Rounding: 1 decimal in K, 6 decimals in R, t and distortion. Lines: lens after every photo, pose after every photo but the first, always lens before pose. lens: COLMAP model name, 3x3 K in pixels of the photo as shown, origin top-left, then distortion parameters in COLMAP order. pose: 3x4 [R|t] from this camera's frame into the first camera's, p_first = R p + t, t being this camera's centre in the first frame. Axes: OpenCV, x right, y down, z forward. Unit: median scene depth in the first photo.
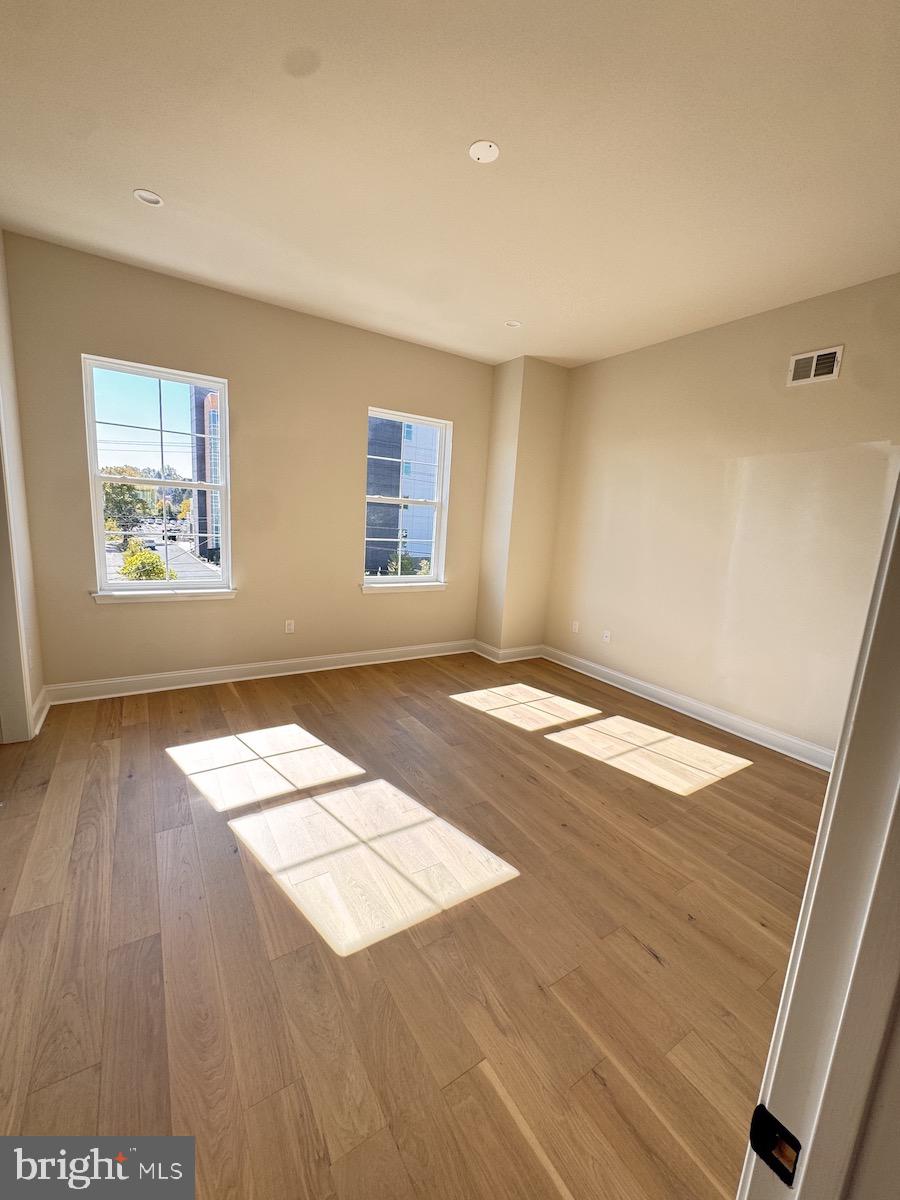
lens RADIAL K [[477.8, 0, 444.6], [0, 477.8, 601.6], [0, 0, 1]] dist [-0.003043, 0.000247]
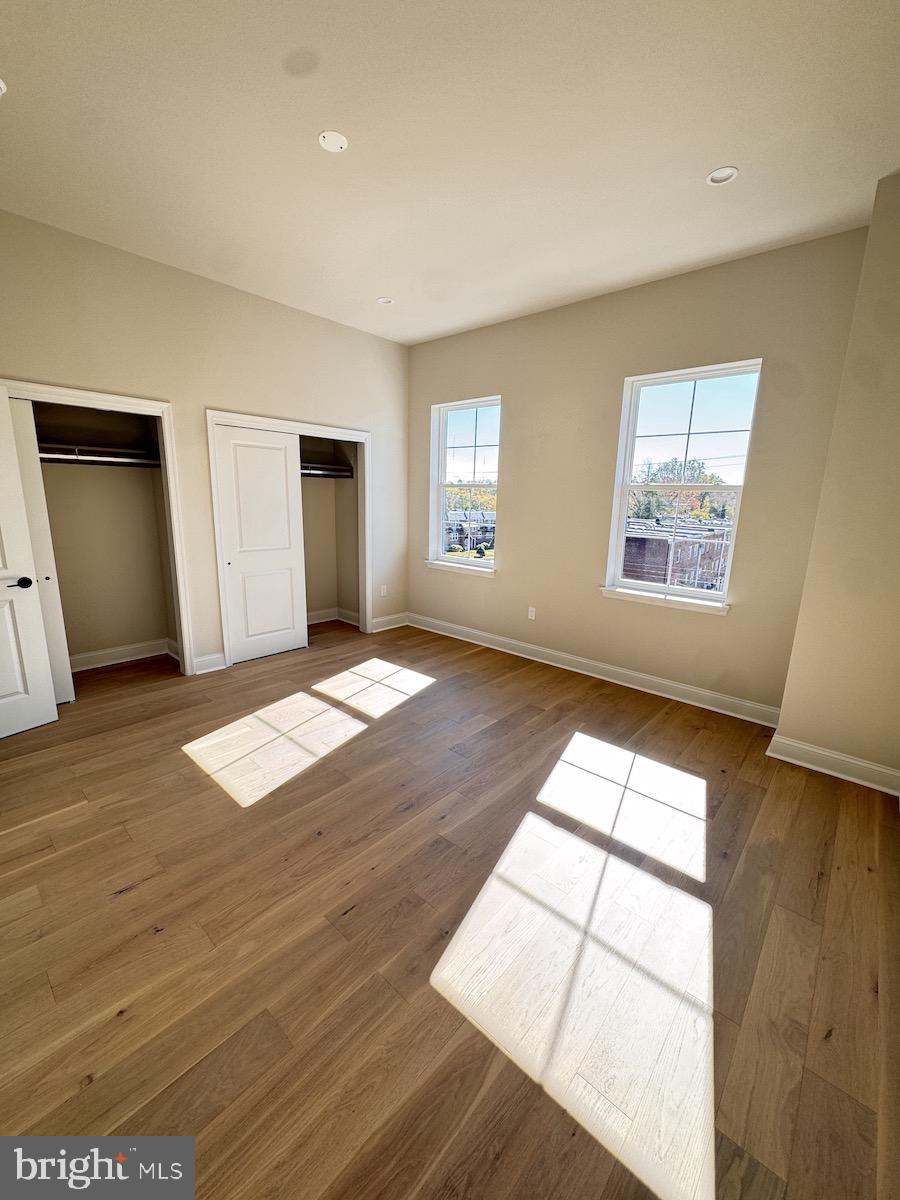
lens RADIAL K [[477.8, 0, 451.3], [0, 477.8, 600.2], [0, 0, 1]] dist [-0.003043, 0.000247]
pose [[0.268488, 0.152465, -0.951141, 0.827164], [-0.181697, 0.977686, 0.105431, -0.071710], [0.945992, 0.144513, 0.290200, 0.689130]]
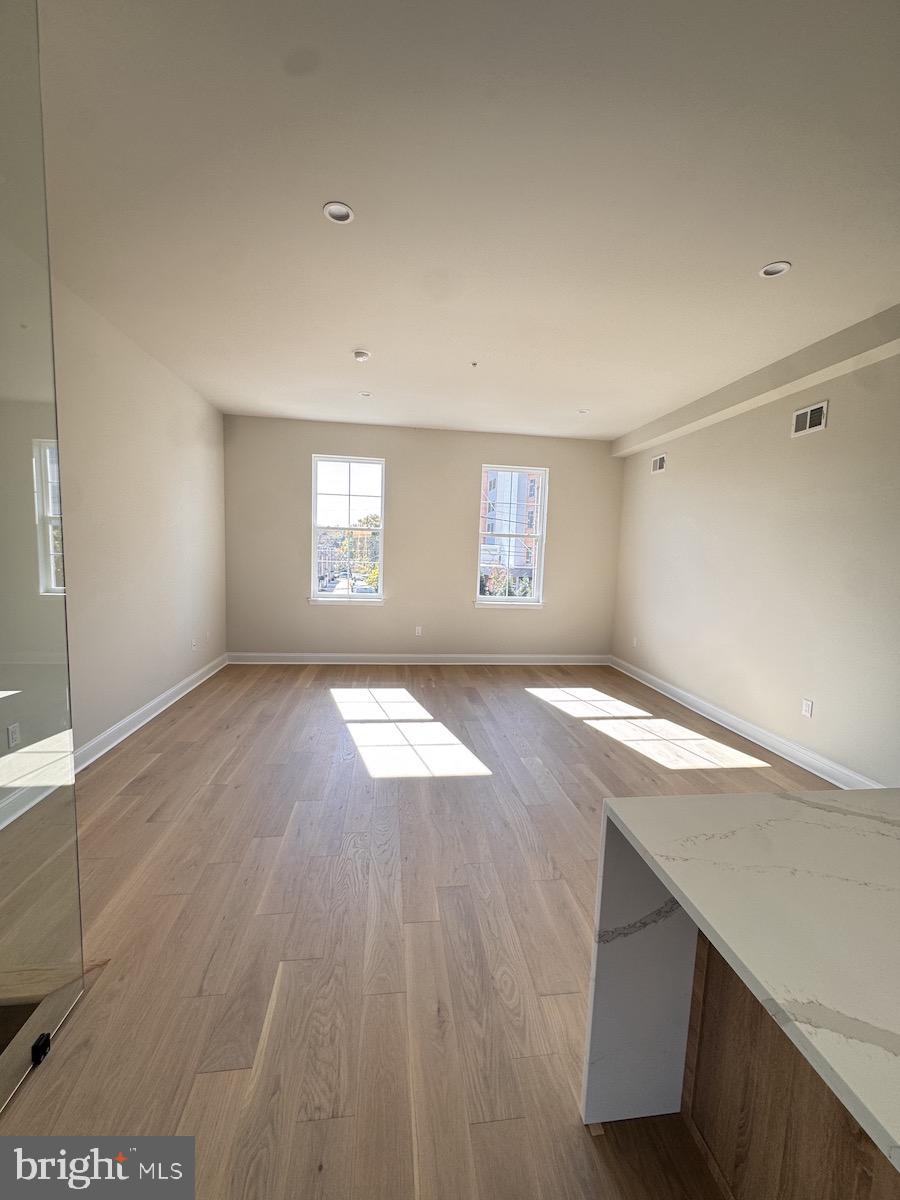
lens RADIAL K [[477.8, 0, 454.4], [0, 477.8, 592.0], [0, 0, 1]] dist [-0.003043, 0.000247]
pose [[0.921985, 0.028211, -0.386196, 0.389248], [-0.069314, 0.993258, -0.092920, 0.090689], [0.380971, 0.112440, 0.917725, -0.331631]]
